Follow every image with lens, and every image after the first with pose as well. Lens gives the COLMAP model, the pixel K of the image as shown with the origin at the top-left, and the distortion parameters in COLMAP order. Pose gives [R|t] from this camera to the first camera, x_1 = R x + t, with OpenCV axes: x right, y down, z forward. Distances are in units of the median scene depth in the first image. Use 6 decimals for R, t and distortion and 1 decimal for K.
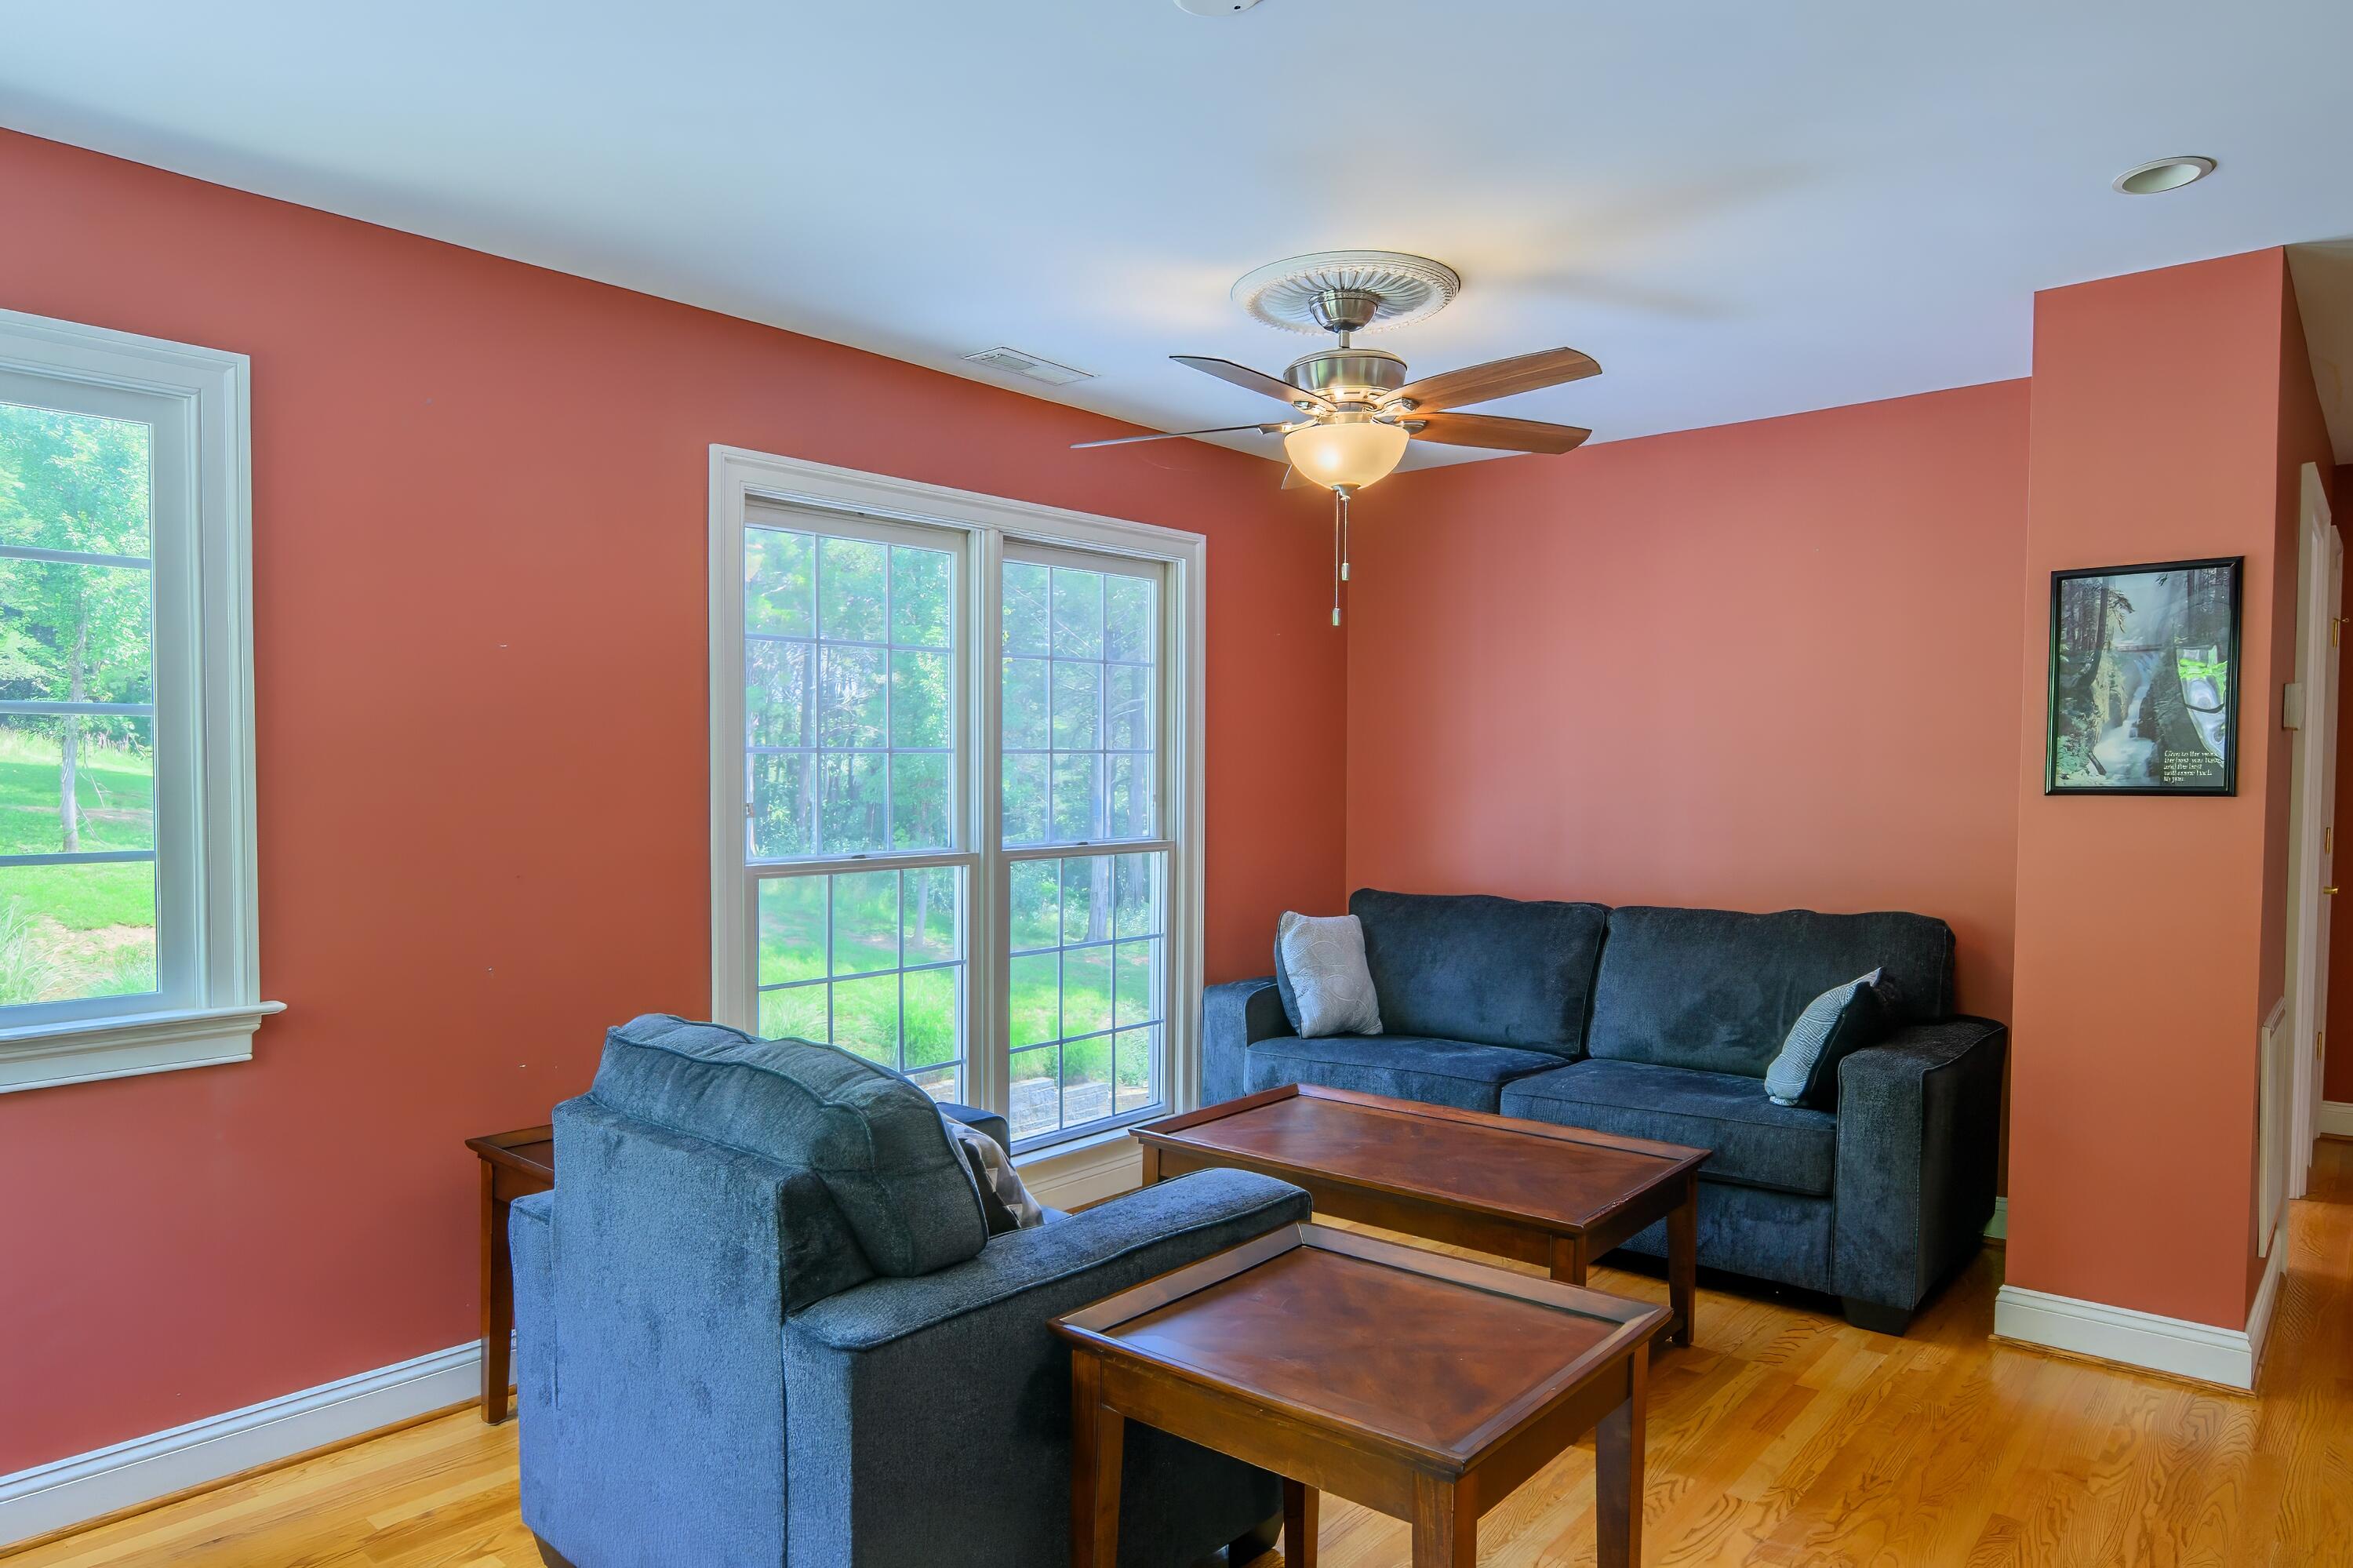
lens RADIAL K [[1445.4, 0, 1172.4], [0, 1445.4, 832.8], [0, 0, 1]] dist [-0.026746, 0.000033]
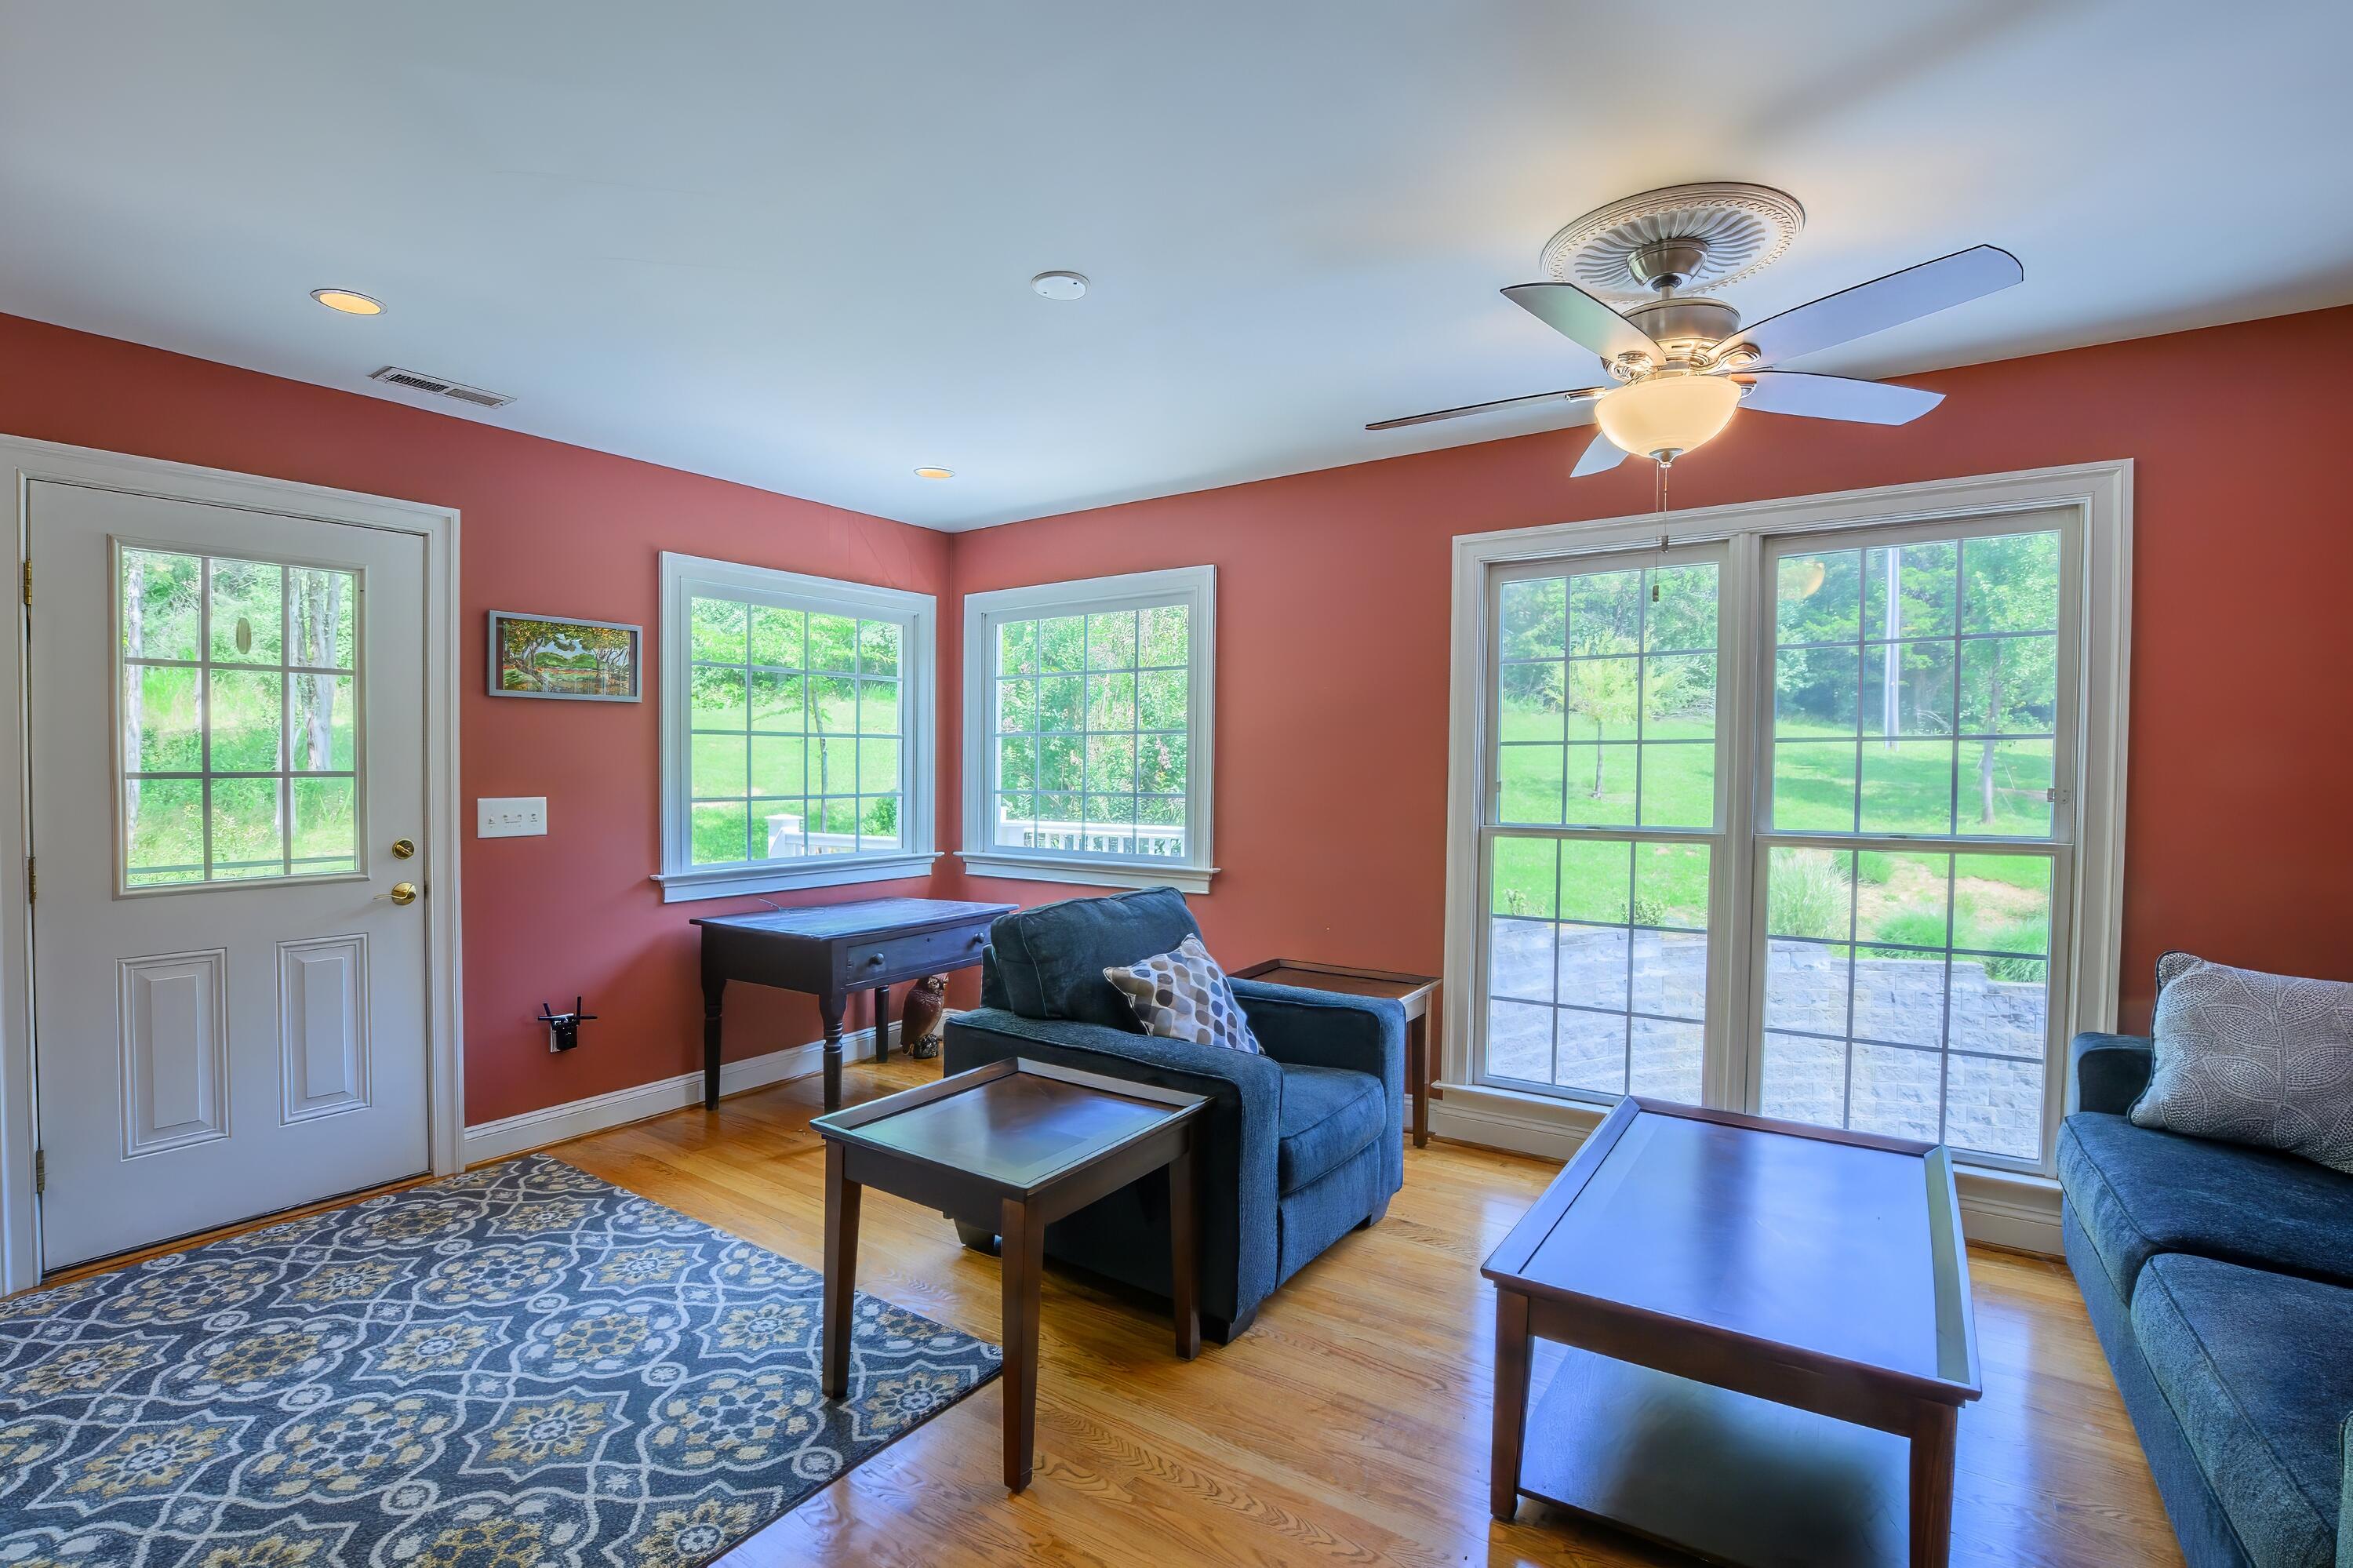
lens RADIAL K [[1083.7, 0, 1142.5], [0, 1083.7, 771.5], [0, 0, 1]] dist [-0.035251, 0.000372]
pose [[0.083890, 0.009902, -0.996426, 0.573982], [-0.044822, 0.998976, 0.006153, -0.016144], [0.995466, 0.044145, 0.084248, 0.448860]]
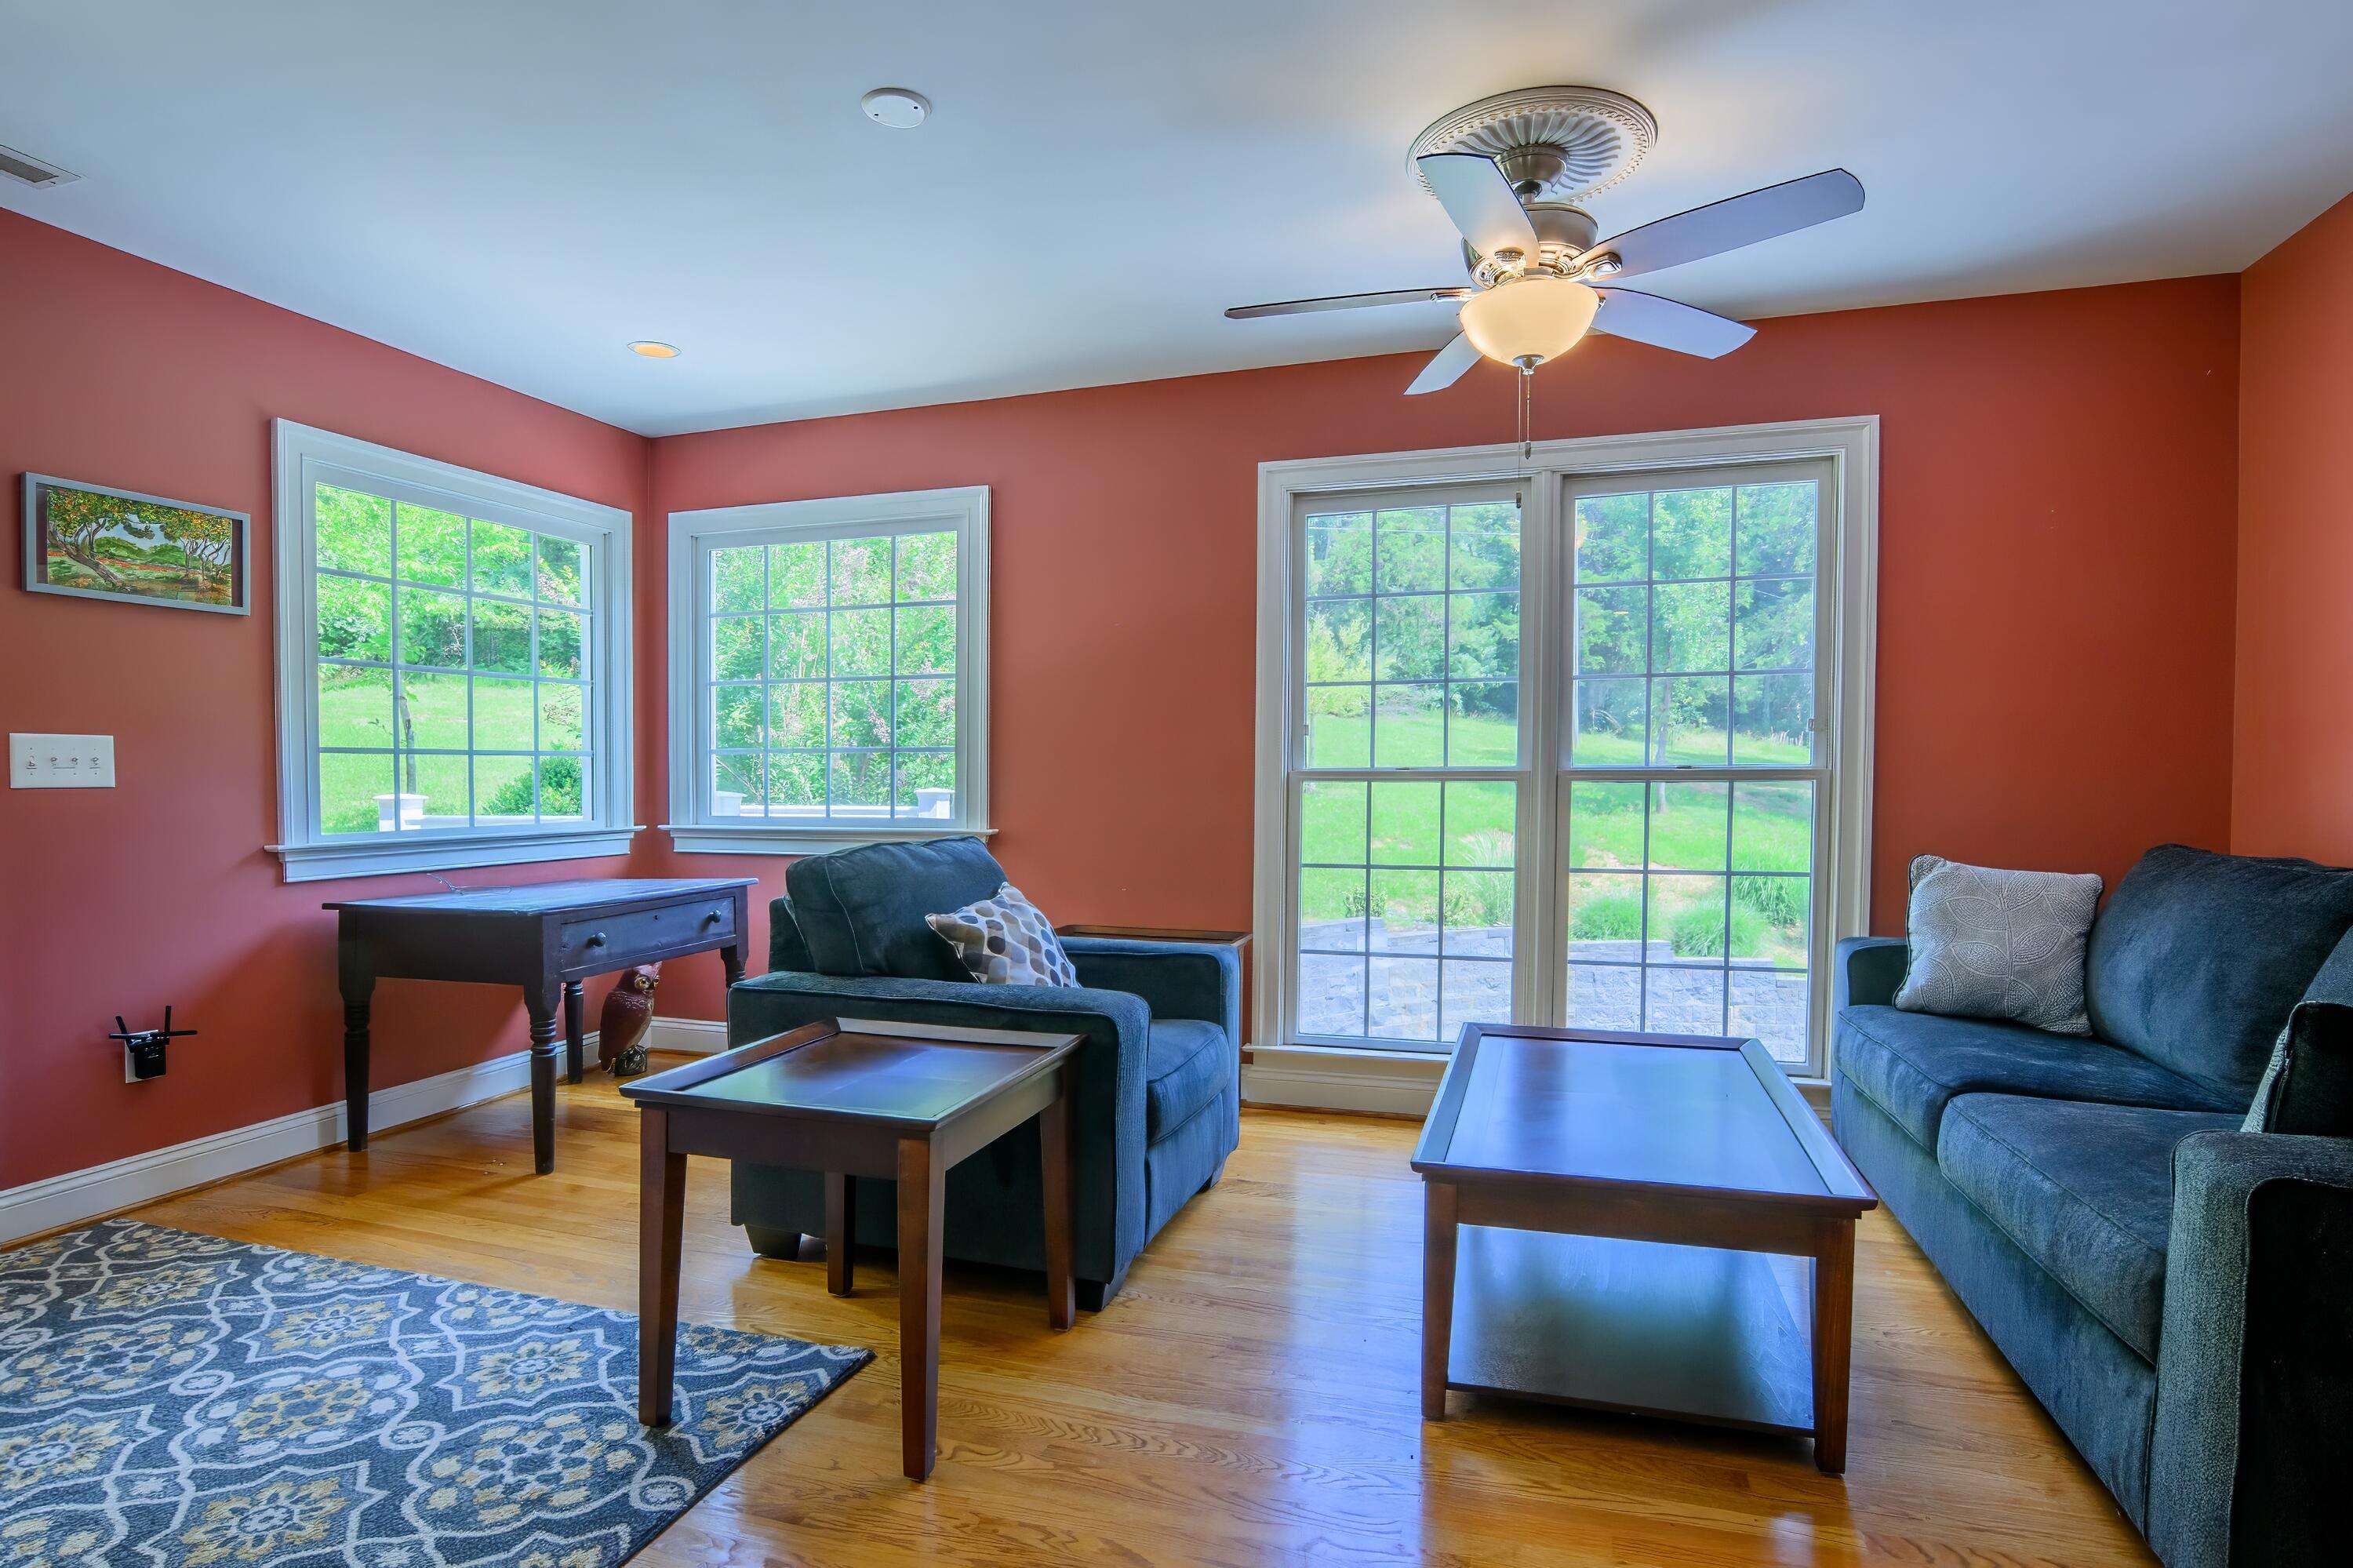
lens RADIAL K [[1222.3, 0, 1176.5], [0, 1222.3, 784.0], [0, 0, 1]] dist [-0.031727, 0.001393]
pose [[0.376725, 0.014343, -0.926214, 0.562573], [-0.037287, 0.999305, 0.000309, 0.031417], [0.925574, 0.034419, 0.376998, 0.368721]]
